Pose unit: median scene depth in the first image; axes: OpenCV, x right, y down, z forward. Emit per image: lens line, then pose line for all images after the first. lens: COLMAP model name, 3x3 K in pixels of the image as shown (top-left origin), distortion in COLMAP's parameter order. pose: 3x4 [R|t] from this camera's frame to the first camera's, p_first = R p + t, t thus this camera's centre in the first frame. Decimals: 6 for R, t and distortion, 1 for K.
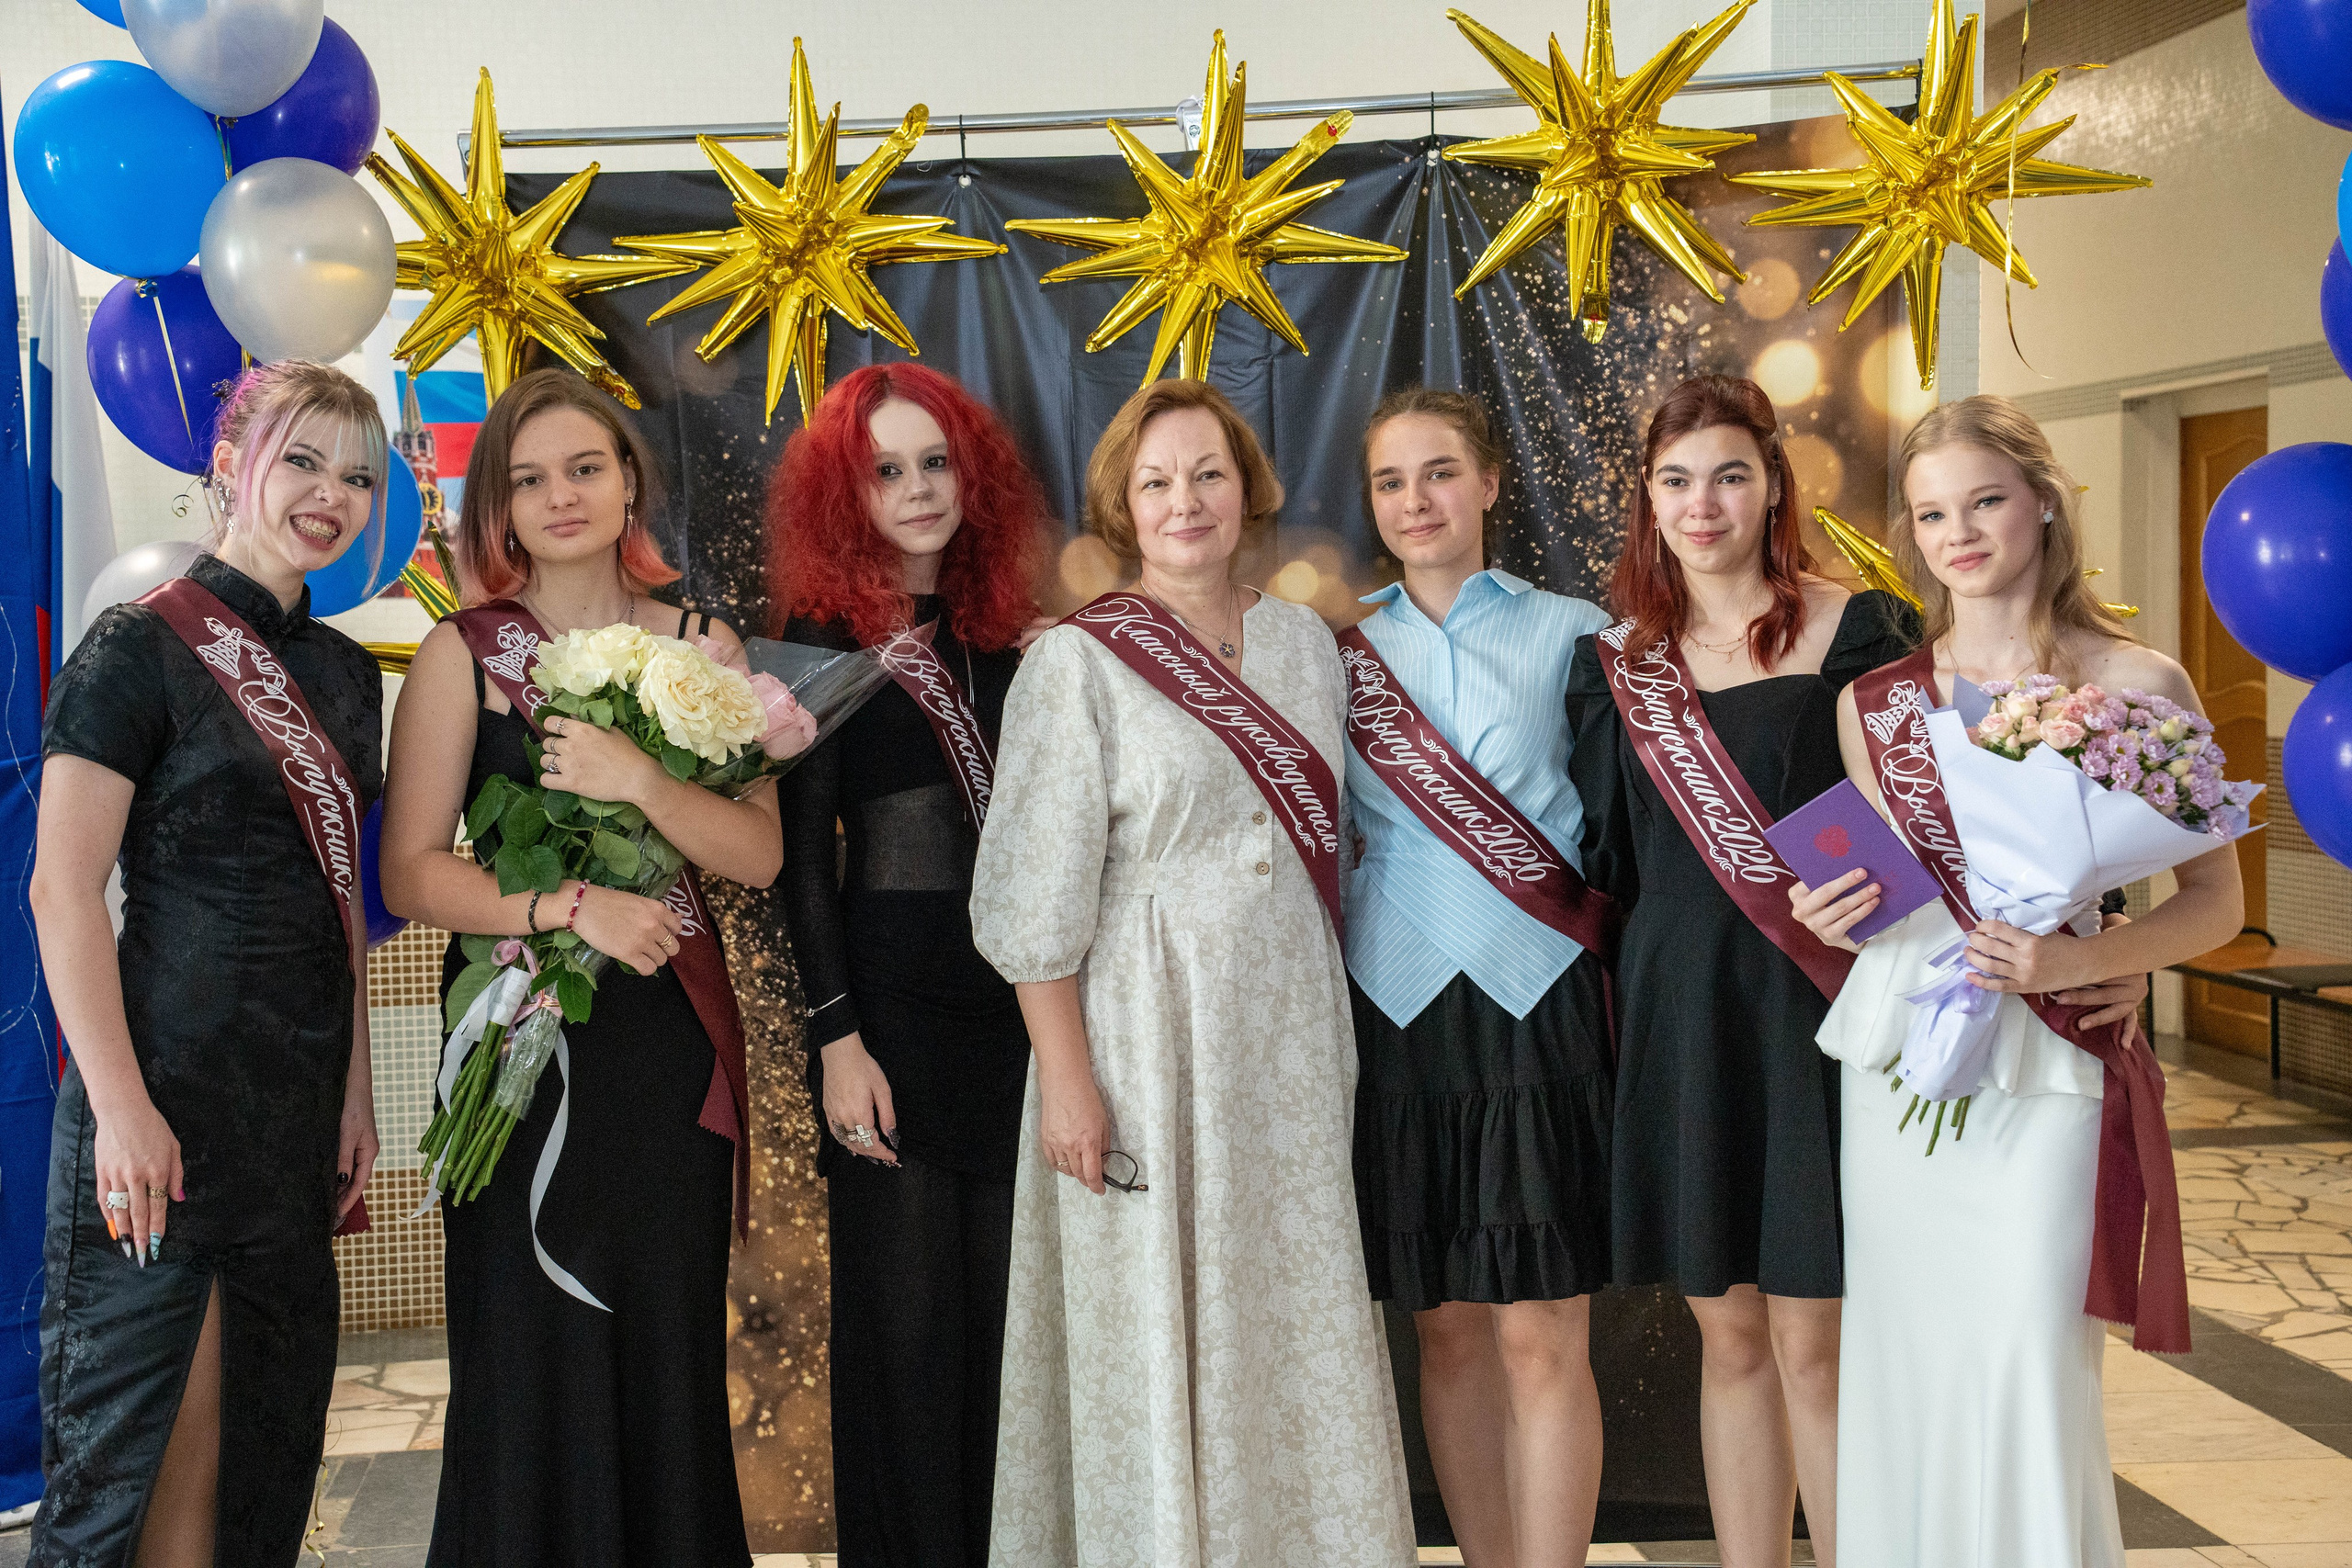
lens RADIAL K [[2990.1, 0, 1172.9], [0, 2990.1, 786.6], [0, 0, 1]] dist [0.141429, 0.297583]
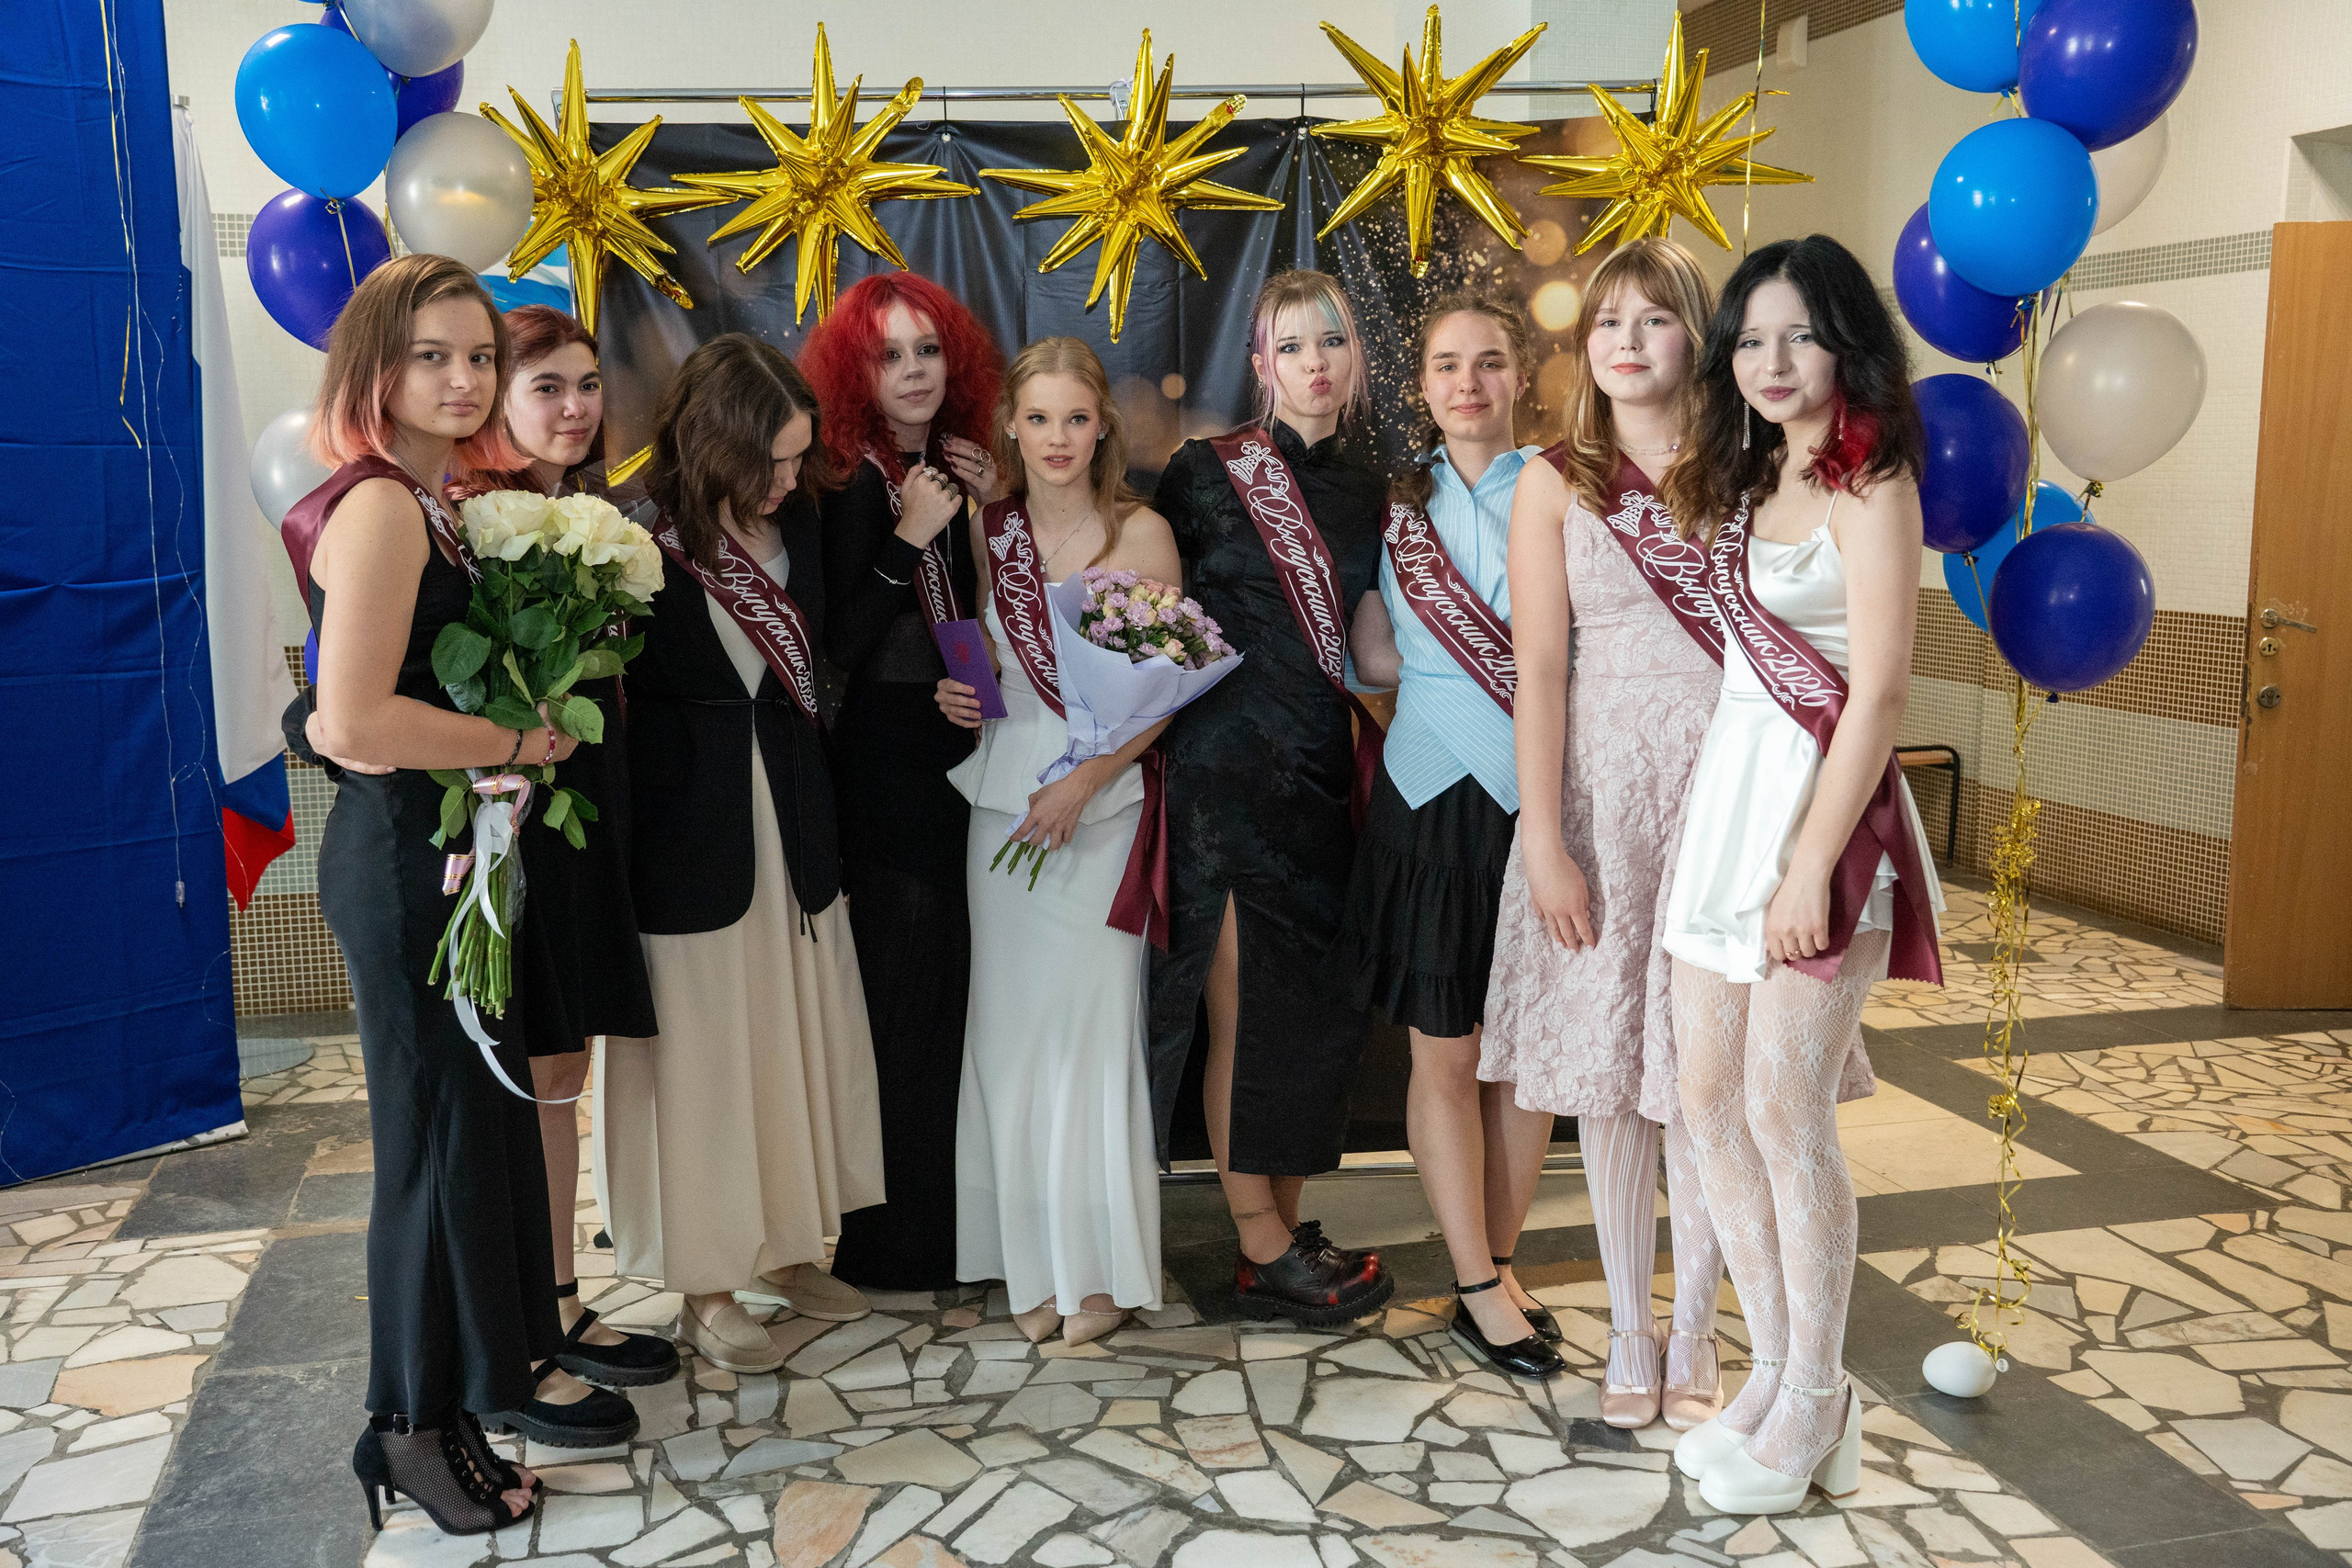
lens RADIAL K [[2177.1, 0, 1172.0], [0, 2177.1, 788.8], [0, 0, 1]] dist [-0.042857, 0.121646]
pose [[0.992669, 0.001170, 0.120861, -0.085759], [-0.011822, 0.996098, 0.087458, -0.004054], [-0.120287, -0.088245, 0.988809, 0.036300]]
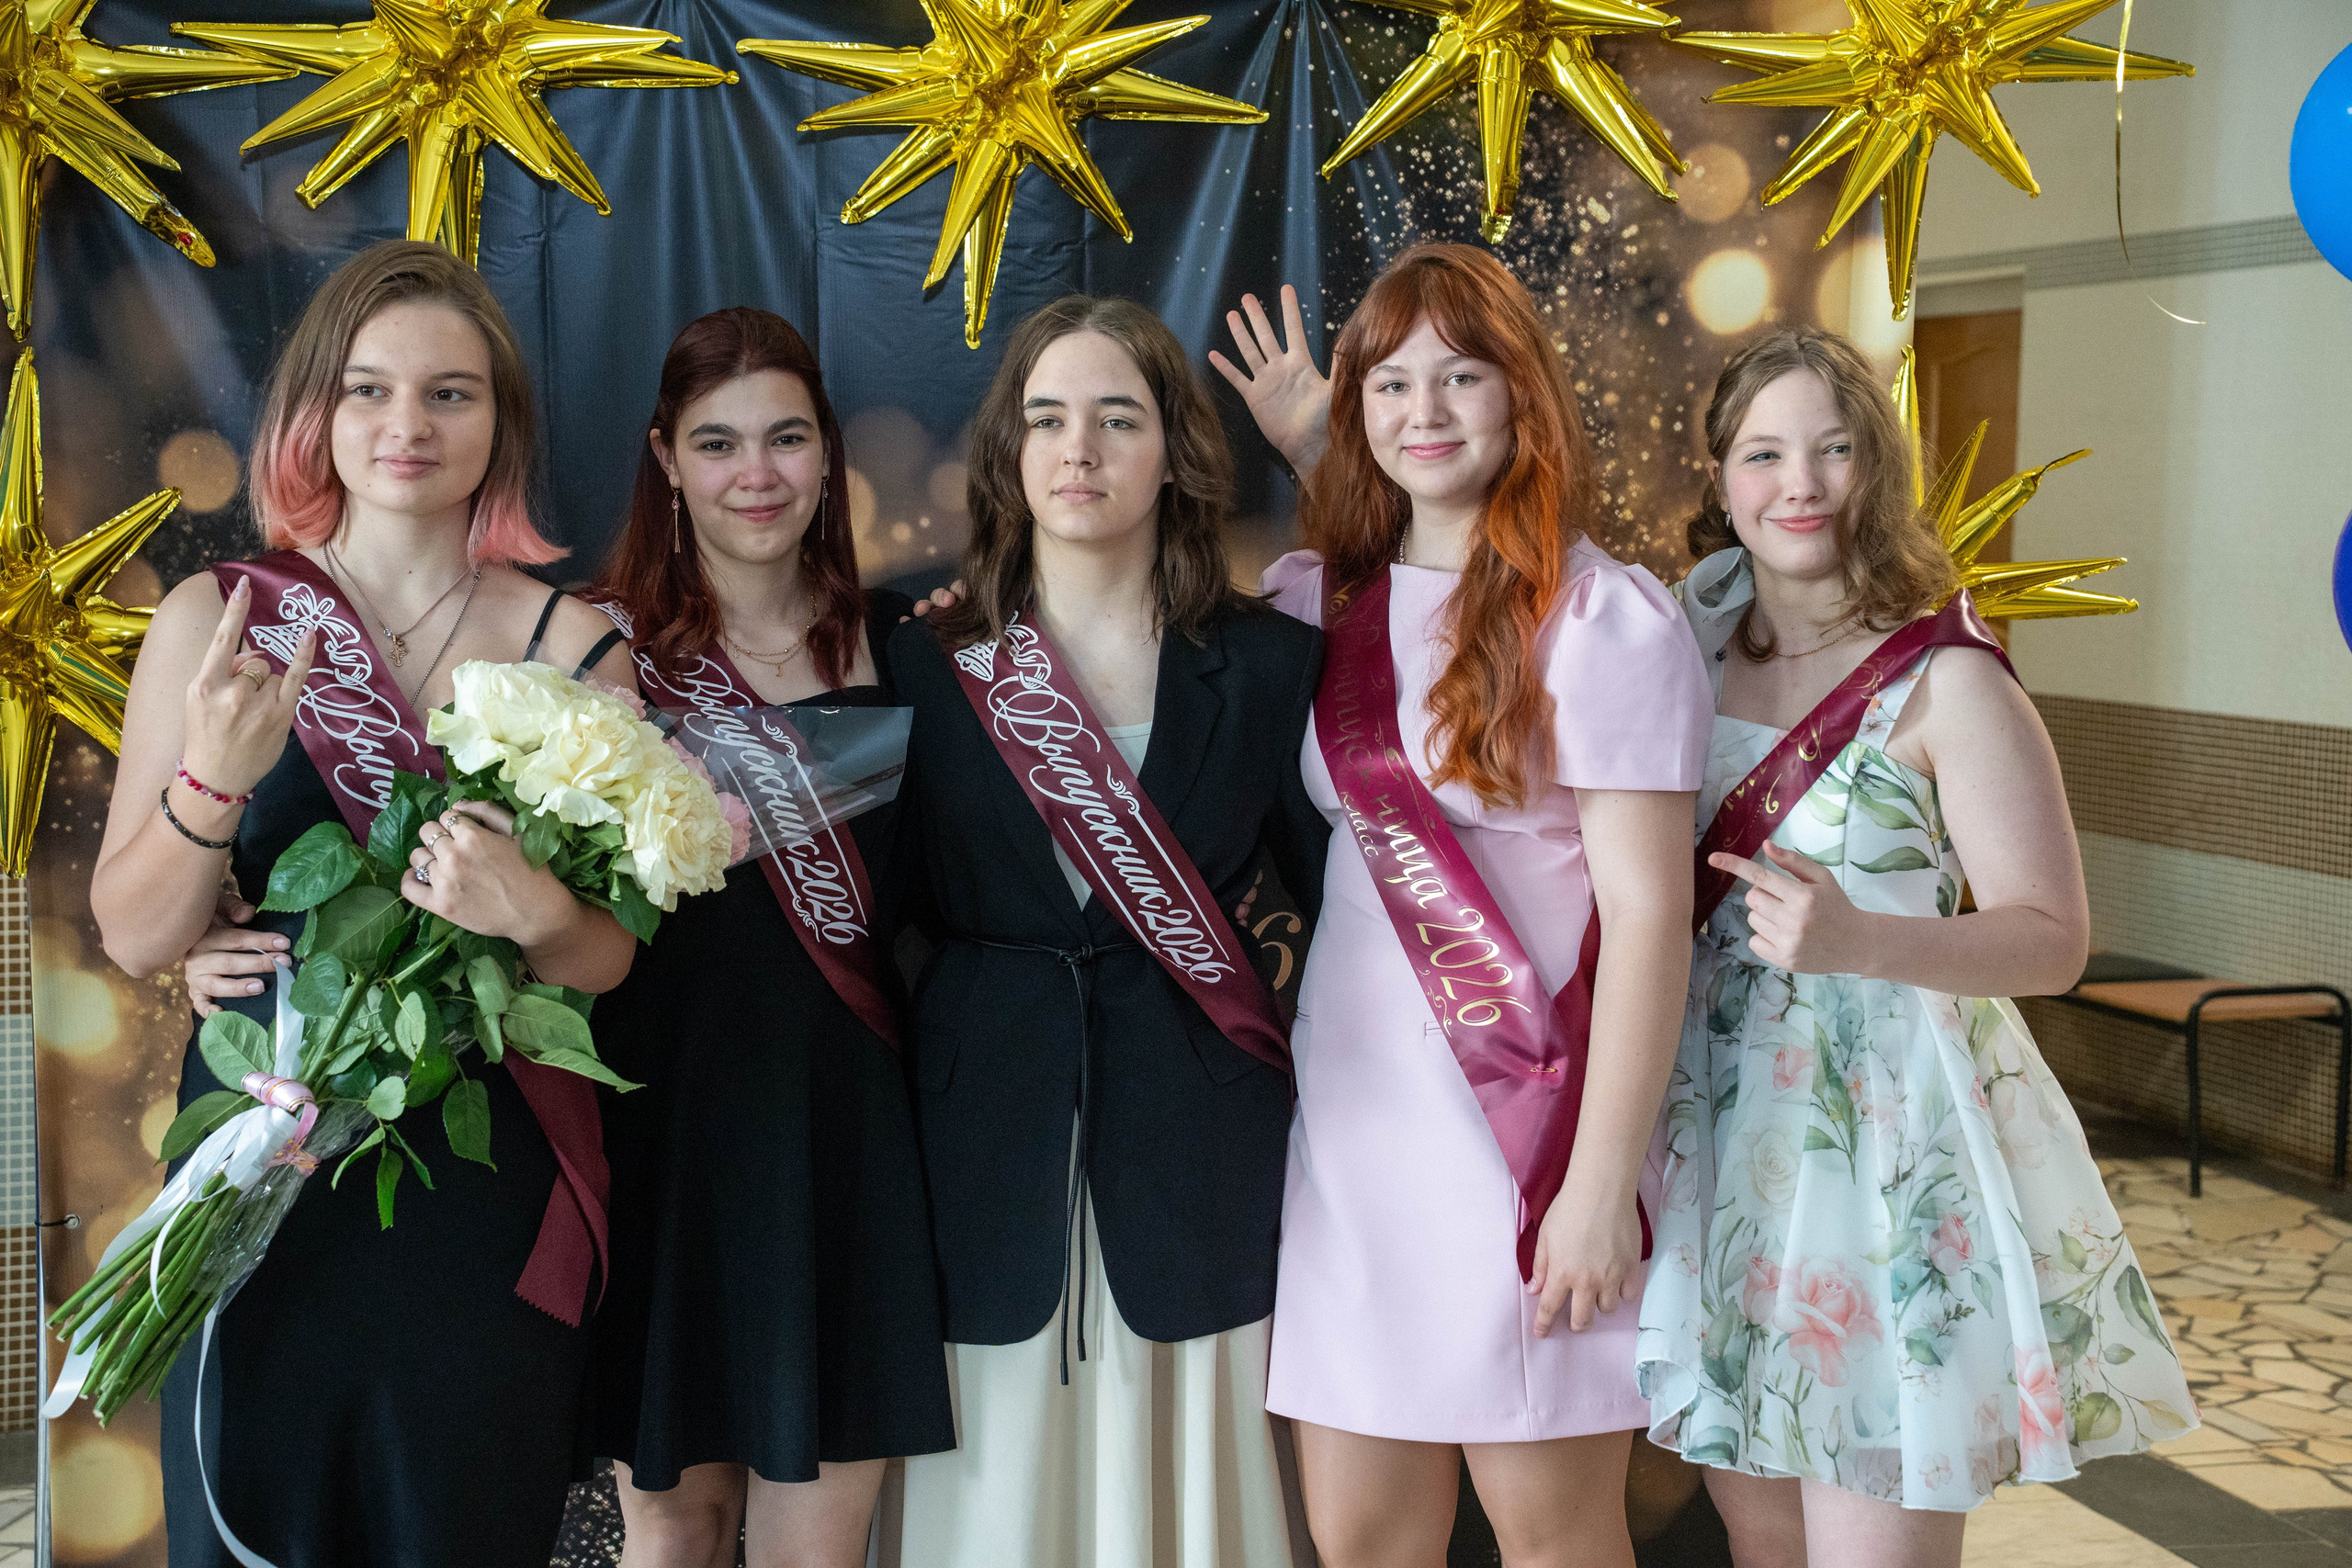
lens RADIAL K [[3378.7, 0, 1170.3], [0, 3378.7, 782.0], [0, 0, 1]] dist [0.218199, 0.433821]
pose [[0.985703, 0.017401, 0.167593, -0.088675], [-0.023304, 0.999173, 0.033319, -0.035143], [-0.166875, -0.036748, 0.985293, 0.138257]]
